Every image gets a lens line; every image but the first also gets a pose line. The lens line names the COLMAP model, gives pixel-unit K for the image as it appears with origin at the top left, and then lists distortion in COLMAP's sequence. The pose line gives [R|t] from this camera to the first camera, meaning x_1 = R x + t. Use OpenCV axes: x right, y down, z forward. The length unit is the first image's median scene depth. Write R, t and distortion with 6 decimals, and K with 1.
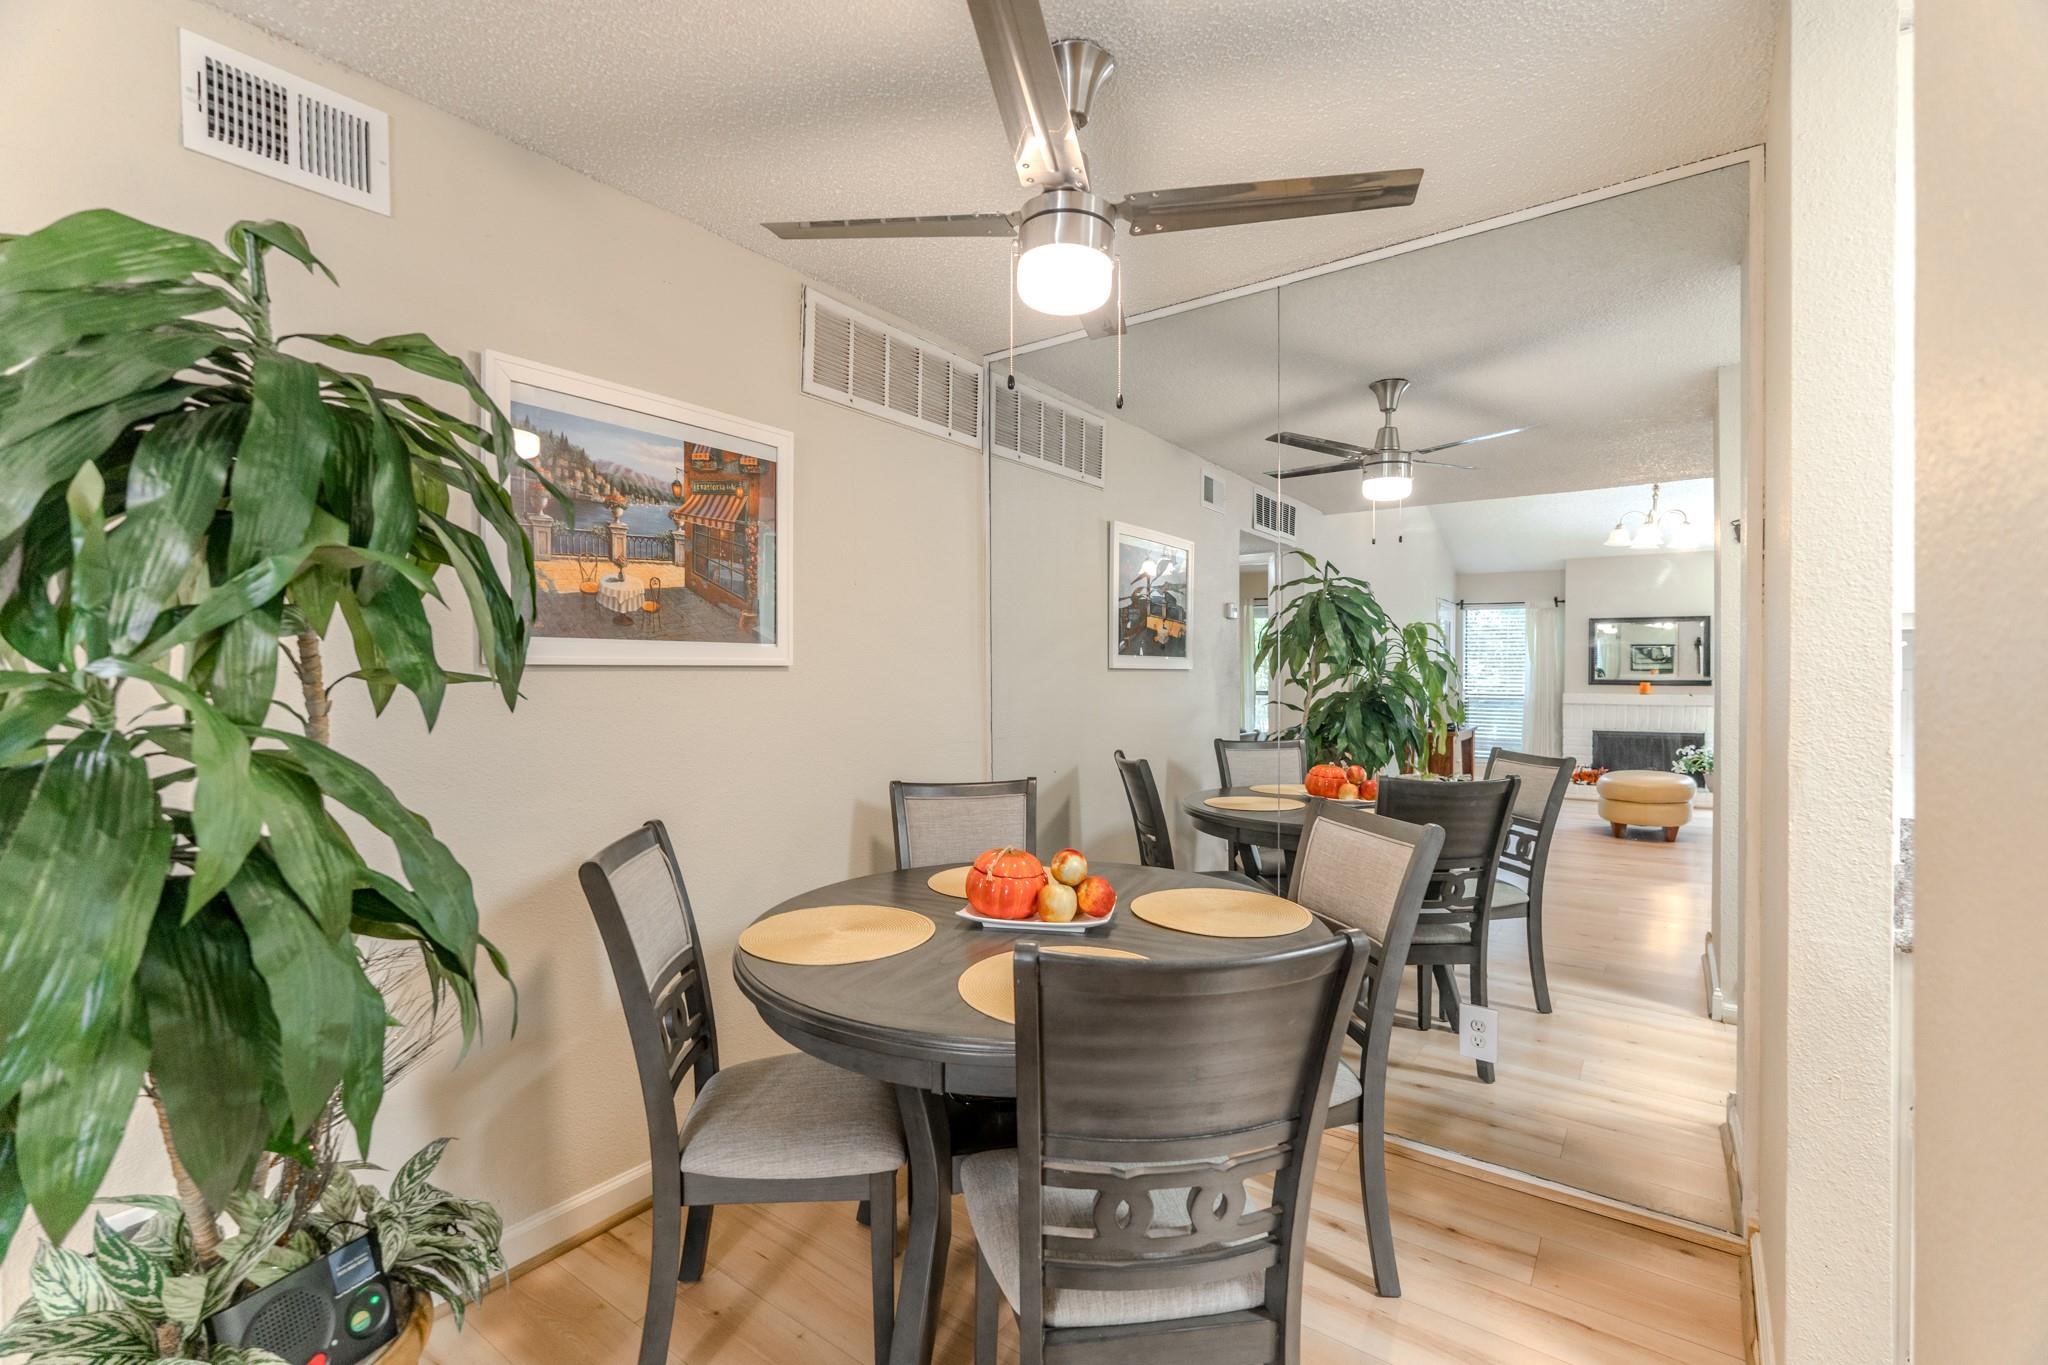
lens RADIAL K [[901.9, 0, 1023.6], [0, 901.9, 697.8], [0, 0, 1]] dist [-0.003244, -0.000742]
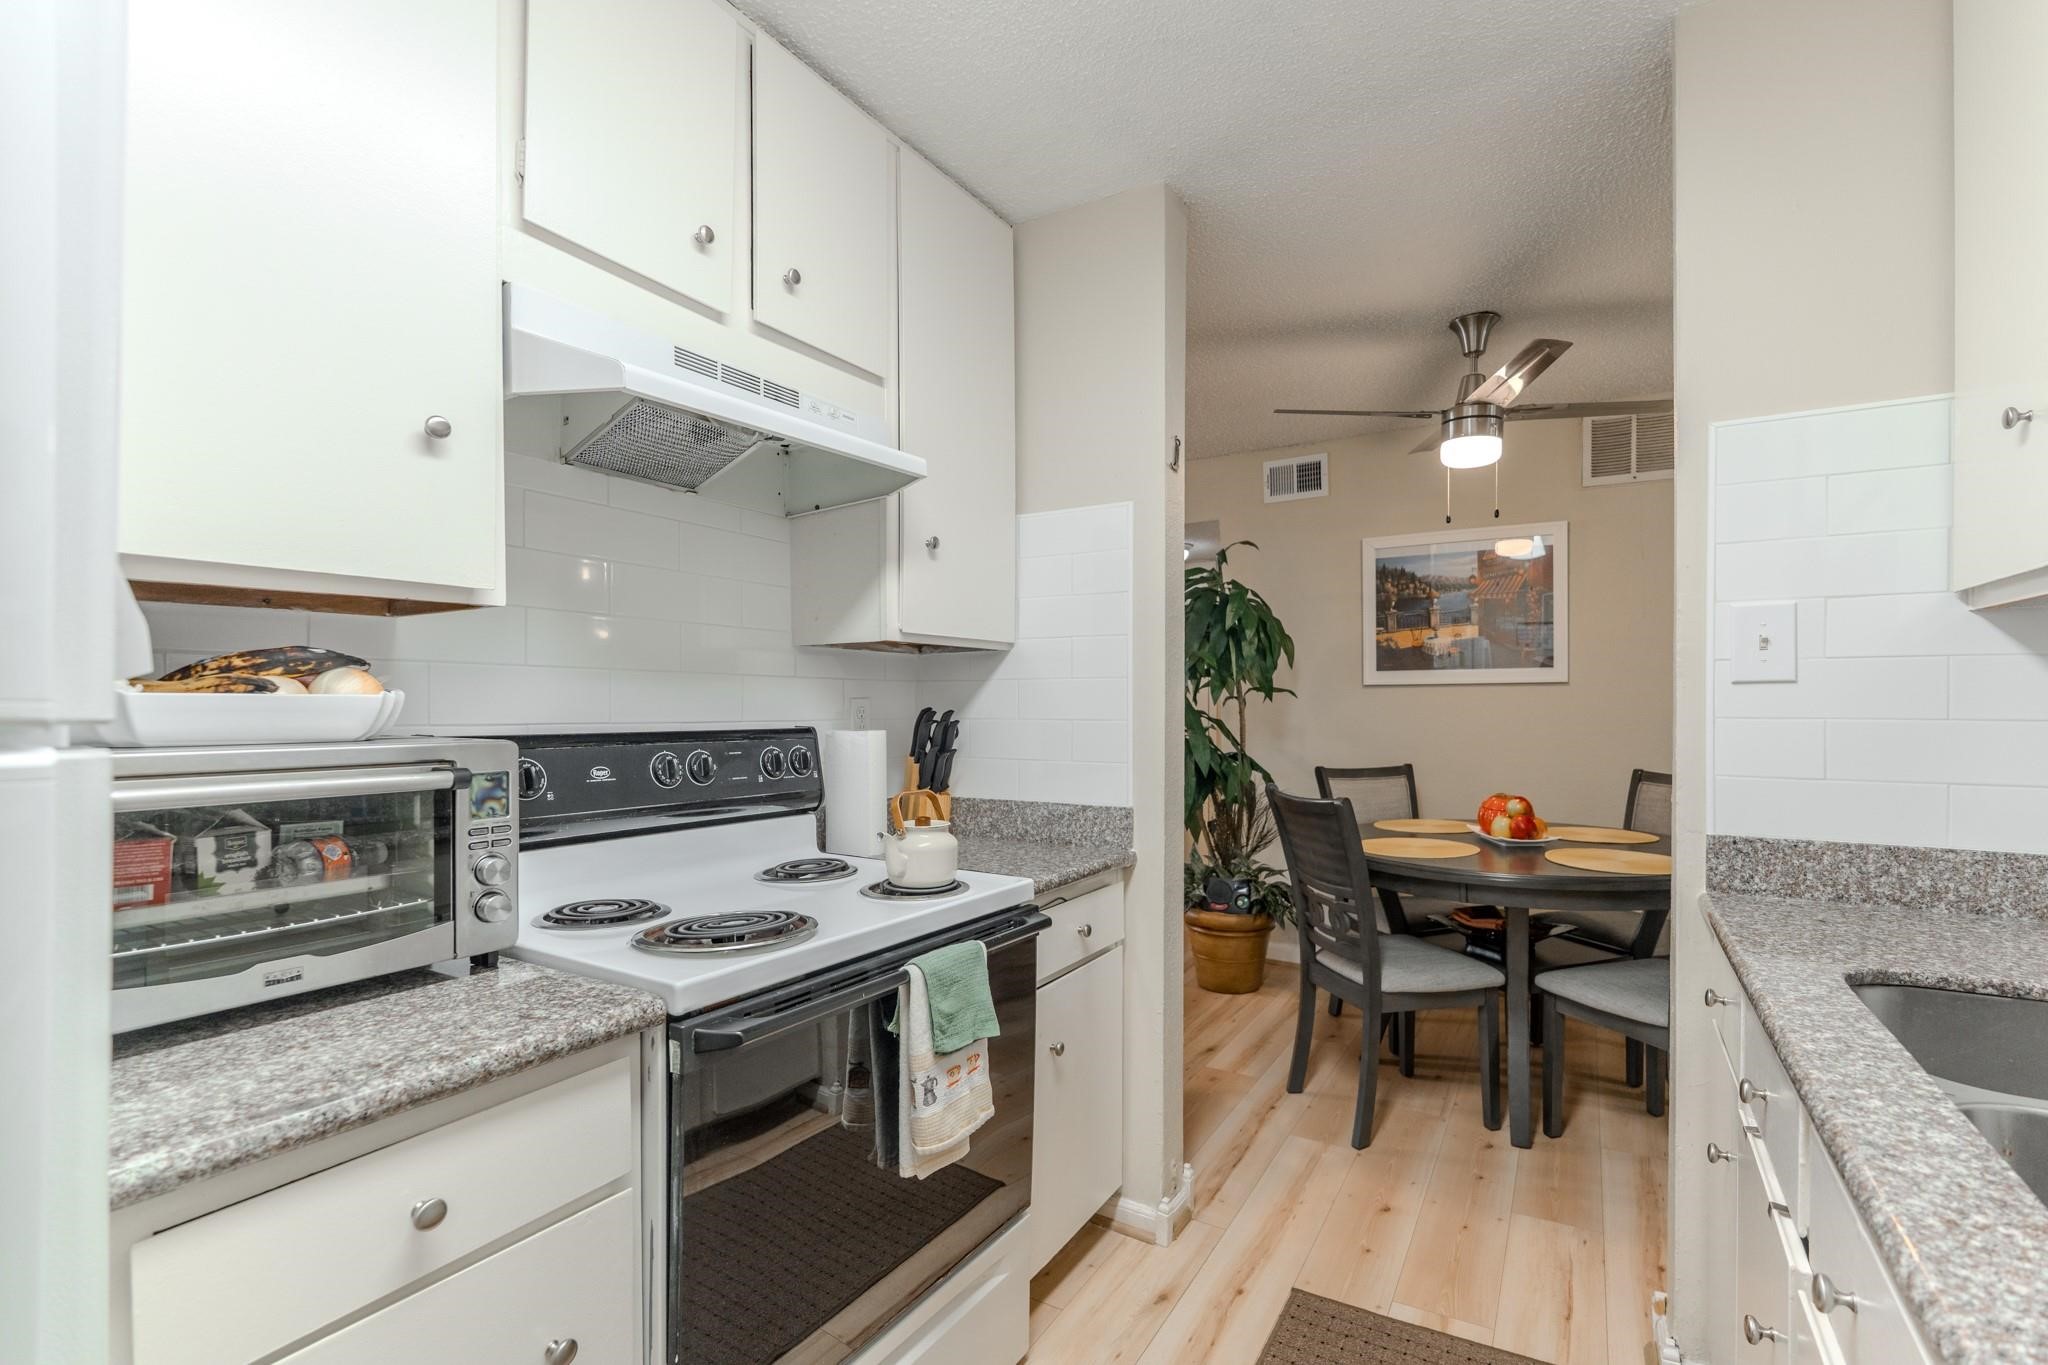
lens RADIAL K [[901.9, 0, 1023.6], [0, 901.9, 697.8], [0, 0, 1]] dist [-0.003244, -0.000742]
pose [[0.064943, -0.005081, -0.997876, 1.276343], [-0.023262, 0.999708, -0.006604, 0.021196], [0.997618, 0.023641, 0.064806, 0.054113]]
